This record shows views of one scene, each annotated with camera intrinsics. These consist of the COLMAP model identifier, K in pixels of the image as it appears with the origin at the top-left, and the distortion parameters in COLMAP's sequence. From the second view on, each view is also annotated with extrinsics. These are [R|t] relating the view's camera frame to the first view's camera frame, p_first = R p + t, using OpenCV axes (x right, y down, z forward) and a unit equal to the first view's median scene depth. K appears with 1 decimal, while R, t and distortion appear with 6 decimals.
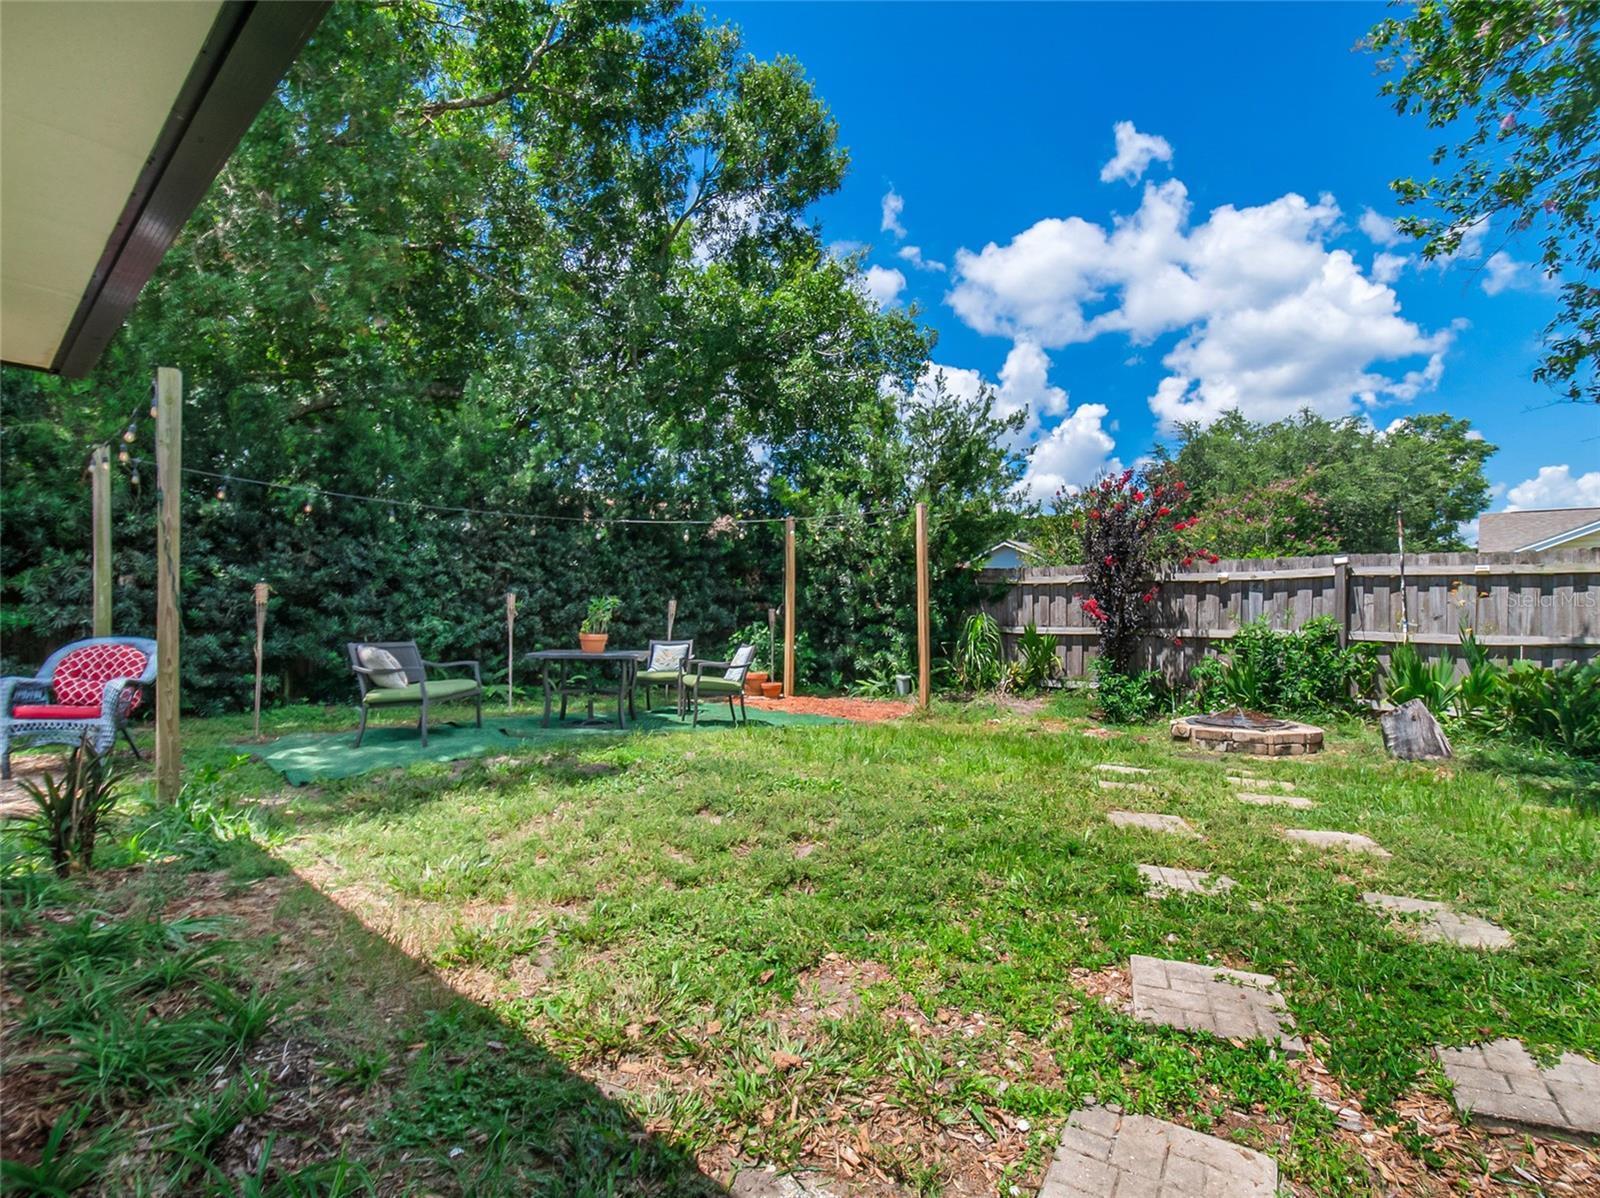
lens RADIAL K [[763.1, 0, 800.0], [0, 763.1, 599.0], [0, 0, 1]] dist [0.000567, -0.017616]
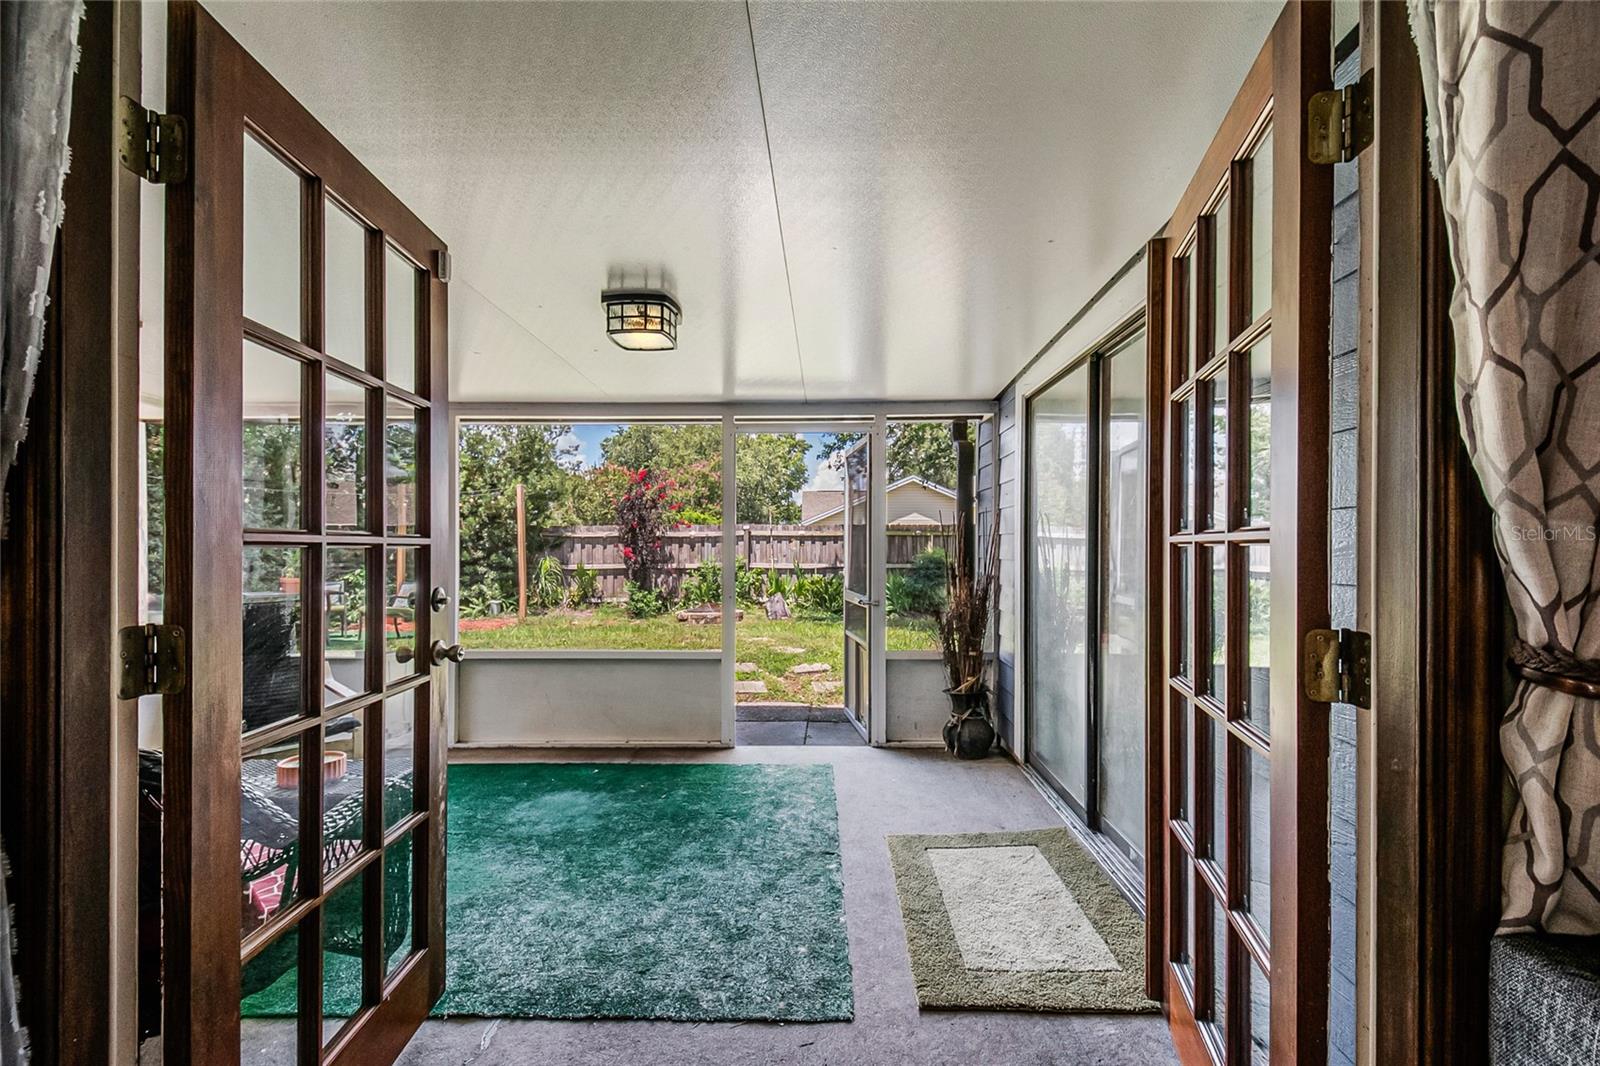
lens RADIAL K [[762.5, 0, 797.0], [0, 762.5, 556.1], [0, 0, 1]] dist [0.000181, 0.000010]
pose [[0.748847, -0.014935, 0.662575, -0.456205], [-0.001774, 0.999697, 0.024540, -0.022564], [-0.662741, -0.019552, 0.748594, -0.517041]]
